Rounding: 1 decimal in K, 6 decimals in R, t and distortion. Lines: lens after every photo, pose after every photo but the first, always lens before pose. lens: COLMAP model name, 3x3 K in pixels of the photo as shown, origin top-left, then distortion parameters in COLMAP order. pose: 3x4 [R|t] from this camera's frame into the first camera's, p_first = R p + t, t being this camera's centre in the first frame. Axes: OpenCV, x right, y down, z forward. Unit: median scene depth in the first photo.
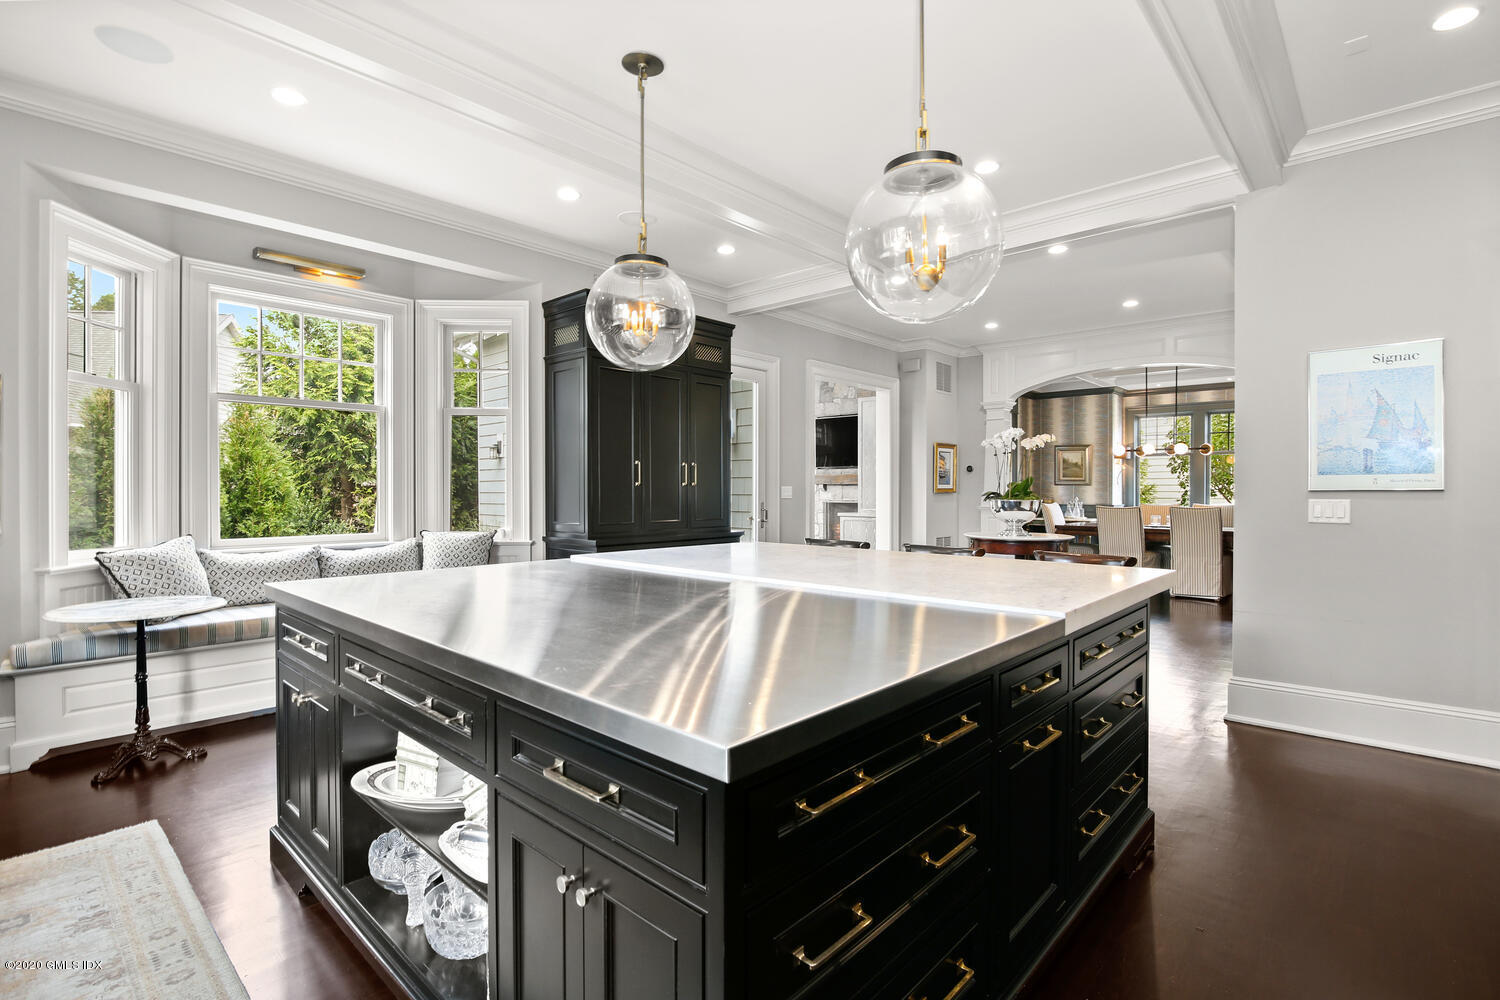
lens RADIAL K [[703.5, 0, 752.3], [0, 703.5, 490.8], [0, 0, 1]] dist [-0.002707, -0.000238]
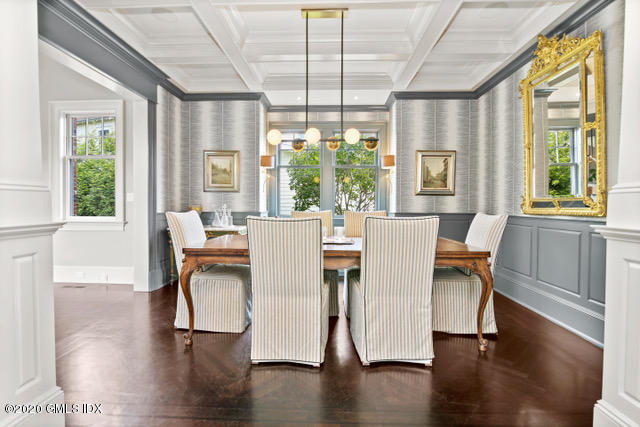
lens RADIAL K [[296.4, 0, 319.3], [0, 296.4, 209.5], [0, 0, 1]] dist [0.001130, 0.000029]
pose [[0.756483, -0.006143, 0.653984, 0.294623], [-0.001405, 0.999938, 0.011018, 0.011168], [-0.654012, -0.009254, 0.756428, 0.612574]]
